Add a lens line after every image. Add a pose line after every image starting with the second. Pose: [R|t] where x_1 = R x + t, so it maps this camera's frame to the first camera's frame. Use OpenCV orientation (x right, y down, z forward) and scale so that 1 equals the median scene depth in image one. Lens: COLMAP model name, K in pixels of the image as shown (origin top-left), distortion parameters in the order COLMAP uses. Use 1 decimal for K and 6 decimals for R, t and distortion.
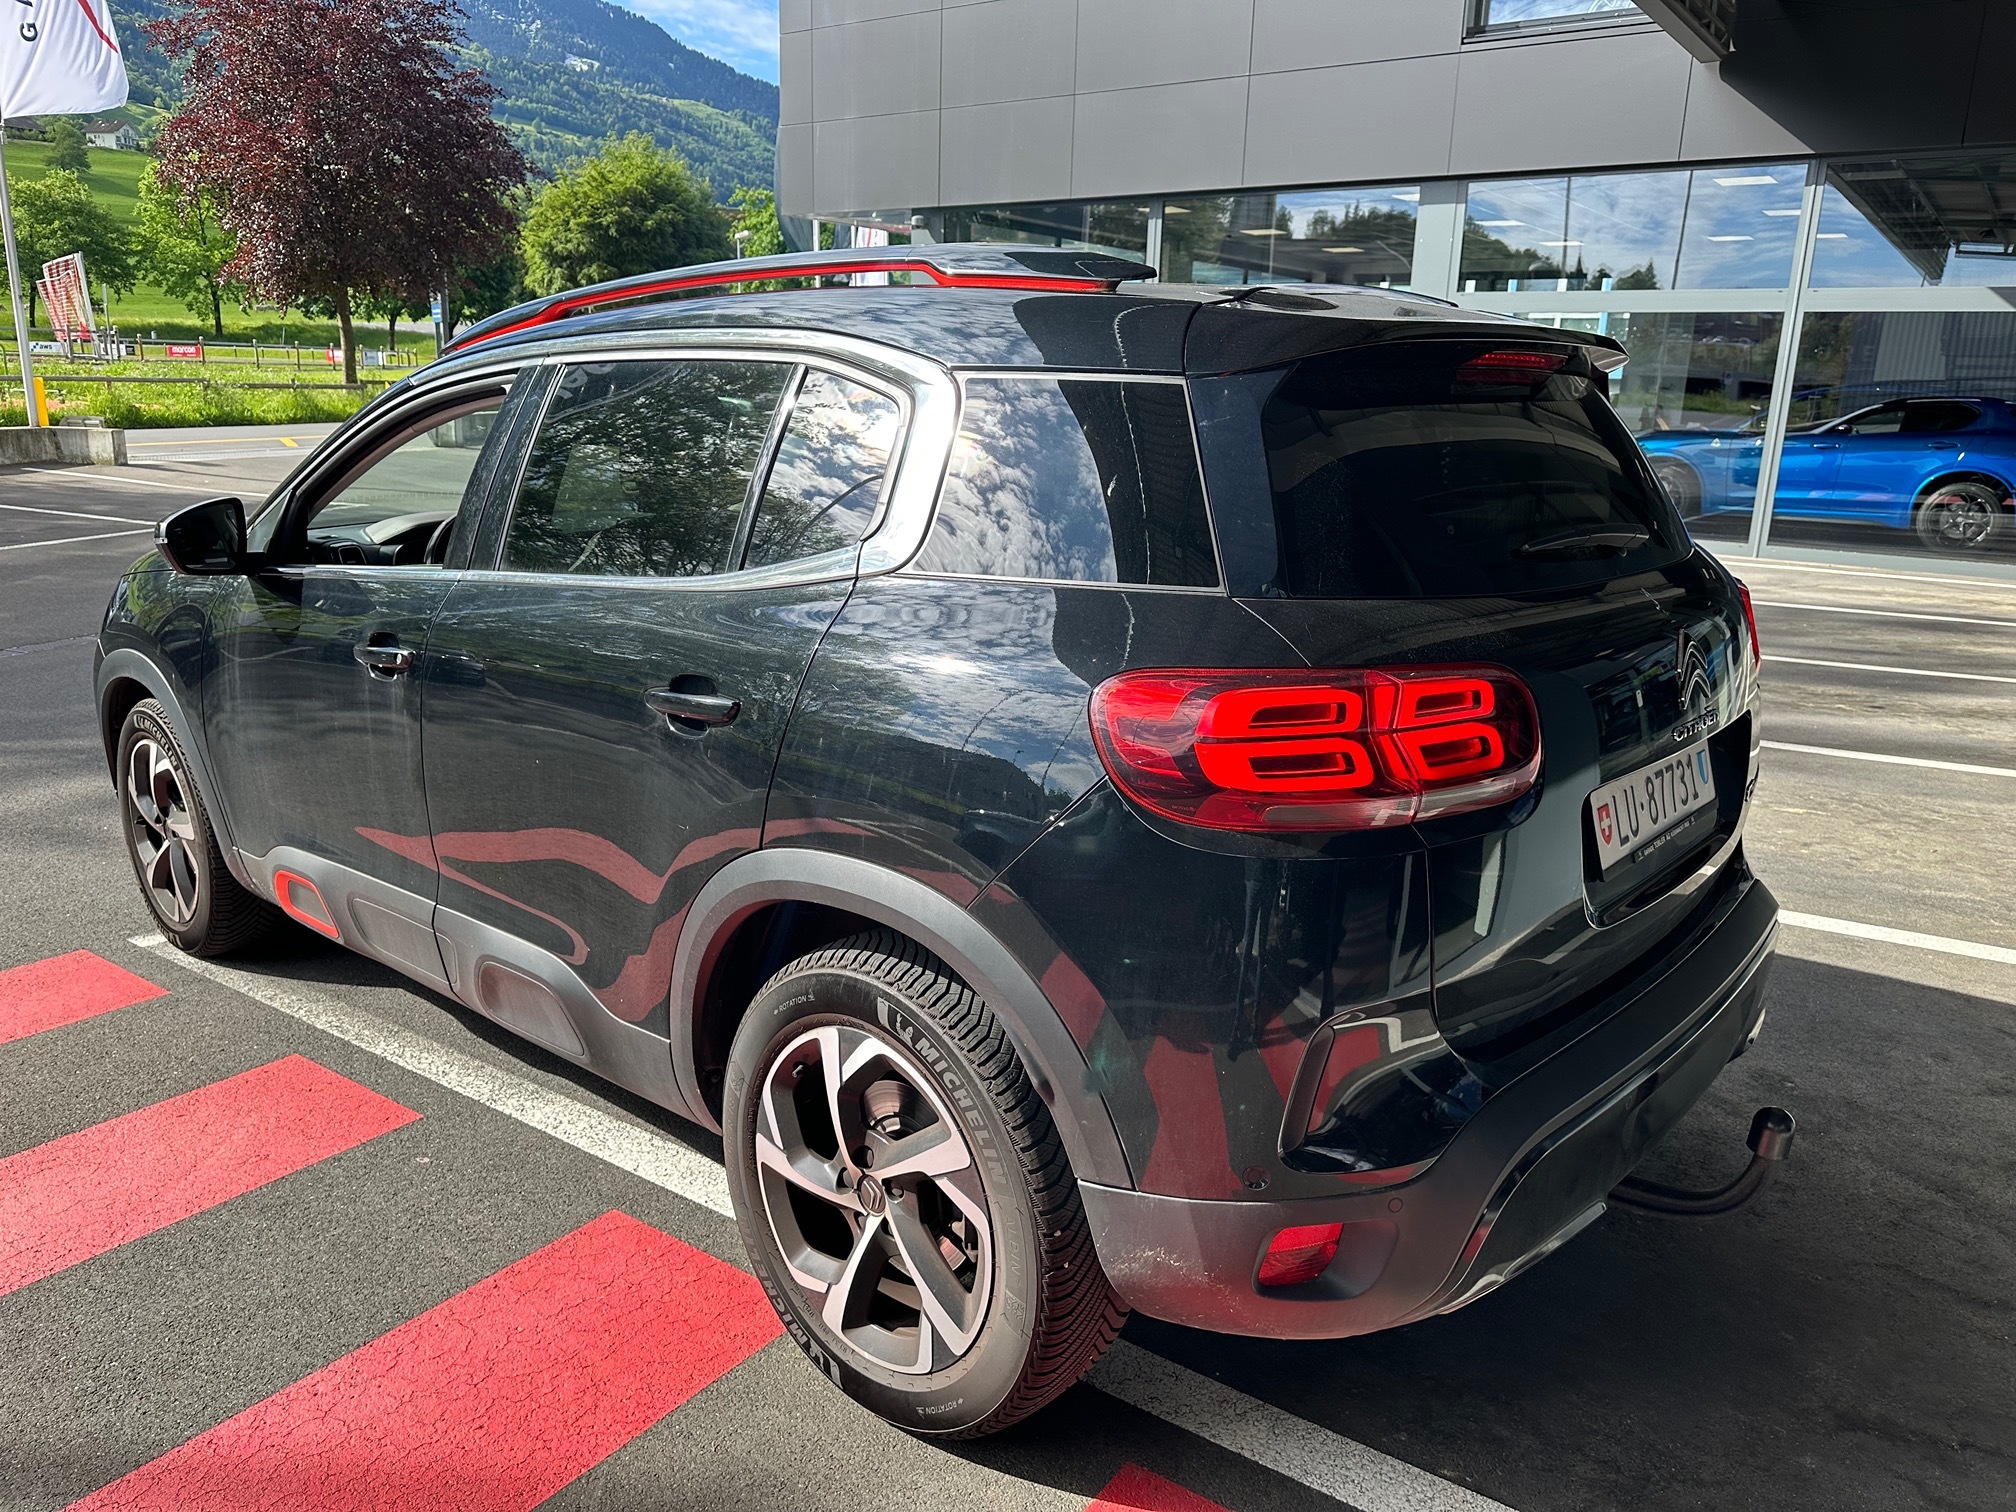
lens RADIAL K [[1441.5, 0, 1006.1], [0, 1441.5, 729.7], [0, 0, 1]] dist [0.044073, -0.061562]
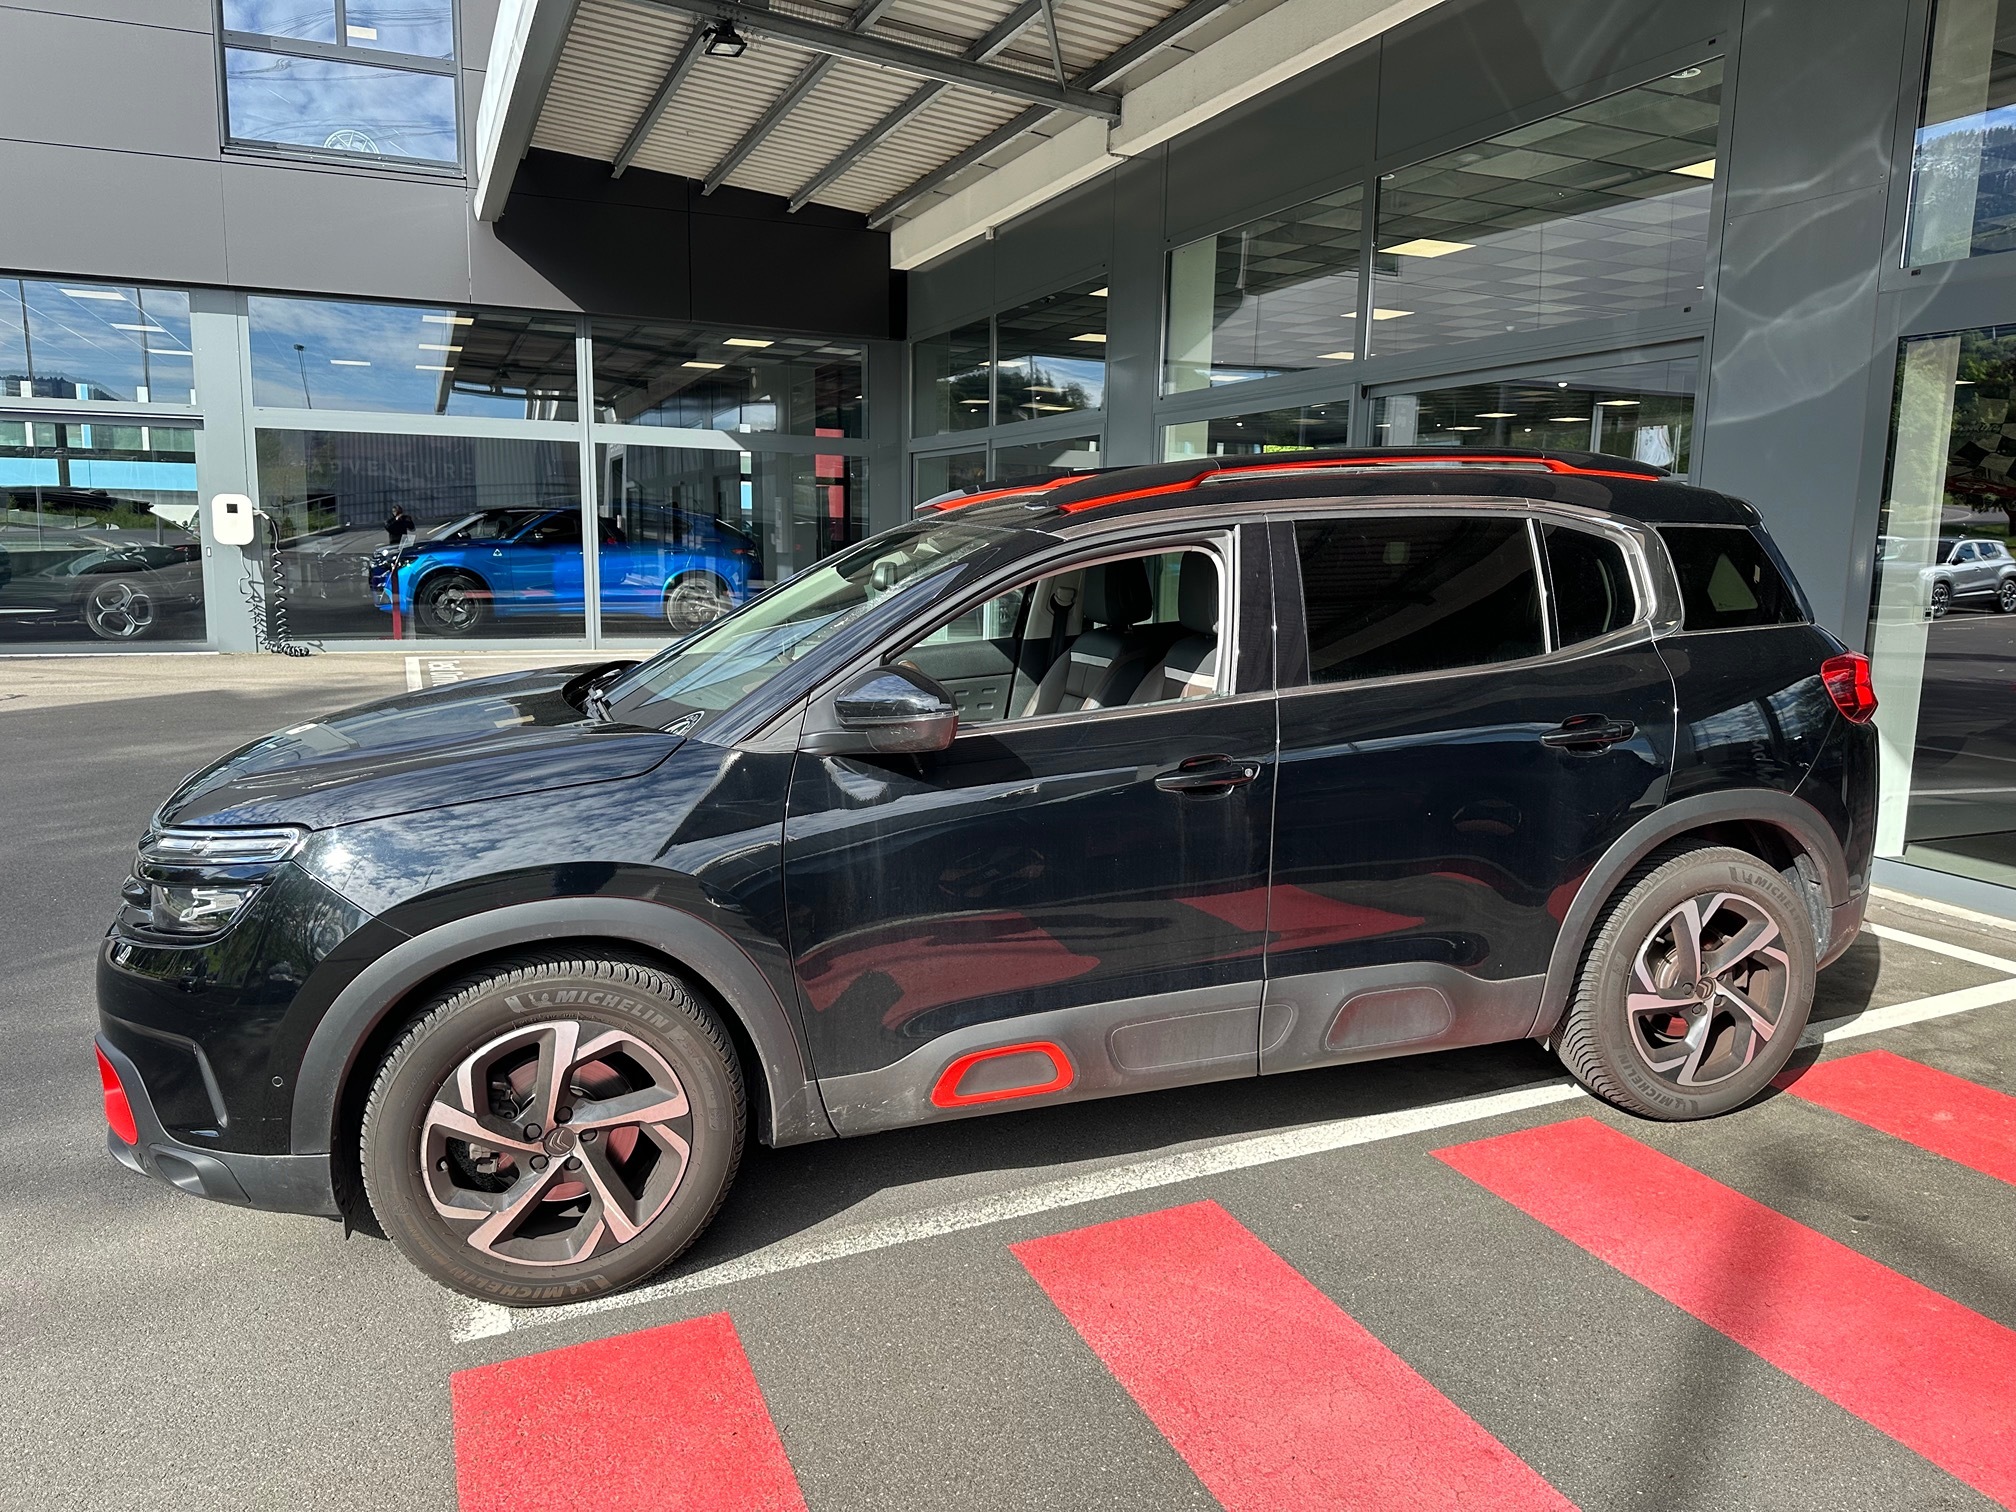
lens RADIAL K [[1414.9, 0, 1009.4], [0, 1414.9, 778.0], [0, 0, 1]] dist [0.042084, -0.060538]
pose [[0.505958, -0.165729, 0.846487, -1.754784], [0.196686, 0.977681, 0.073853, -0.199348], [-0.839834, 0.129125, 0.527262, 0.694628]]
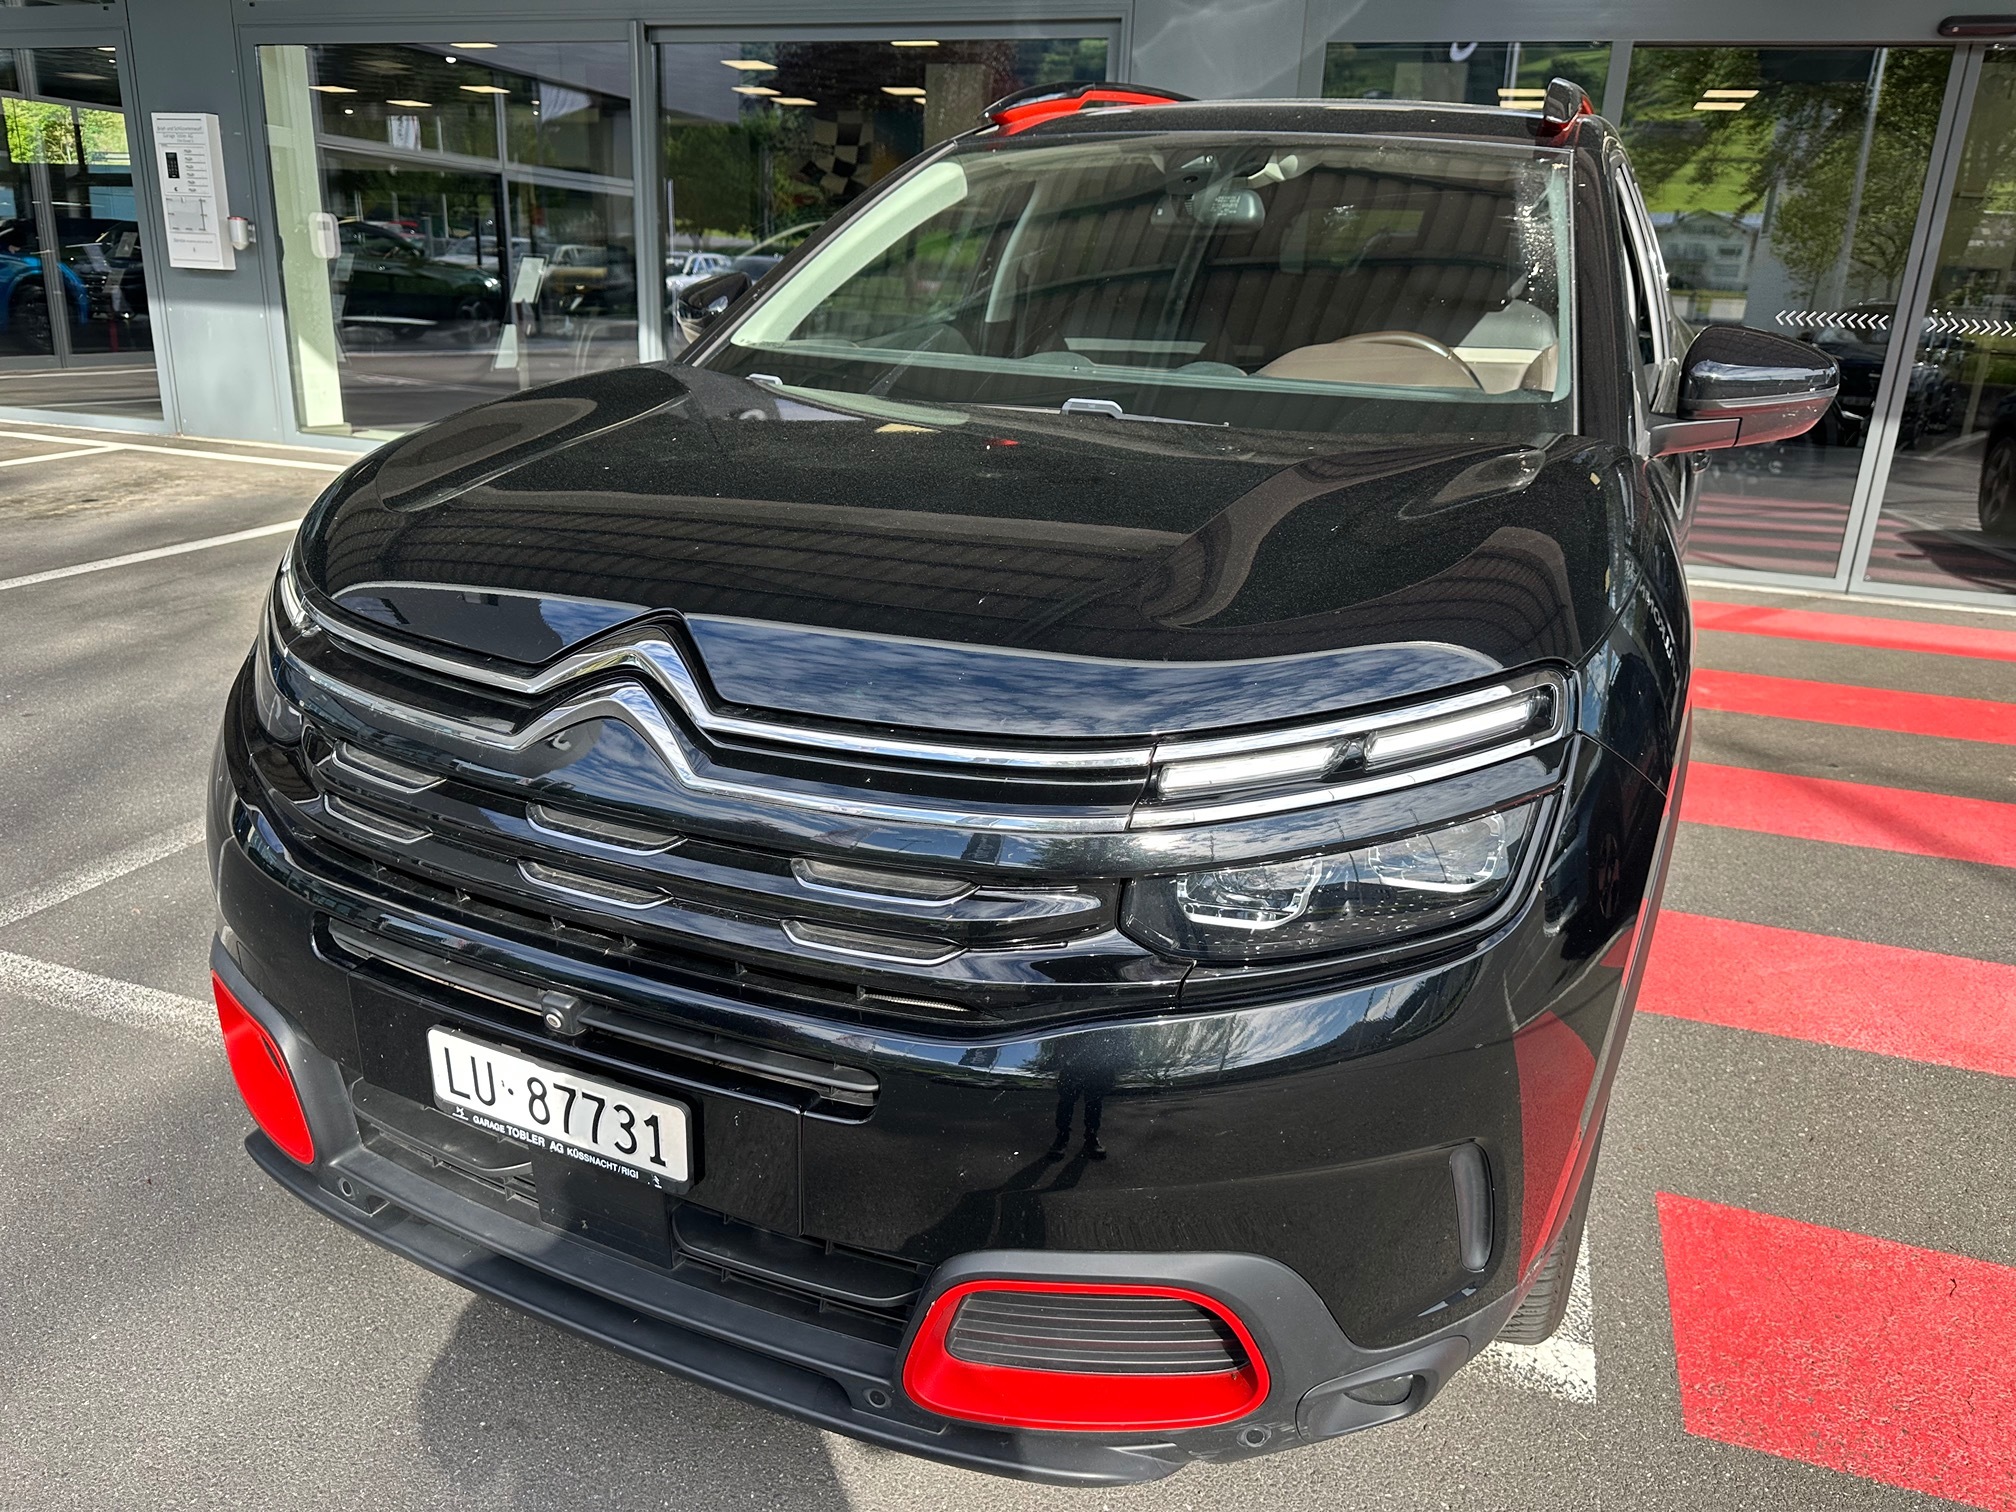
lens RADIAL K [[1414.9, 0, 1009.4], [0, 1414.9, 778.0], [0, 0, 1]] dist [0.042084, -0.060538]
pose [[-0.301214, -0.350058, 0.886978, -1.533198], [0.169625, 0.895673, 0.411093, -0.421604], [-0.938348, 0.274281, -0.210411, 2.135676]]
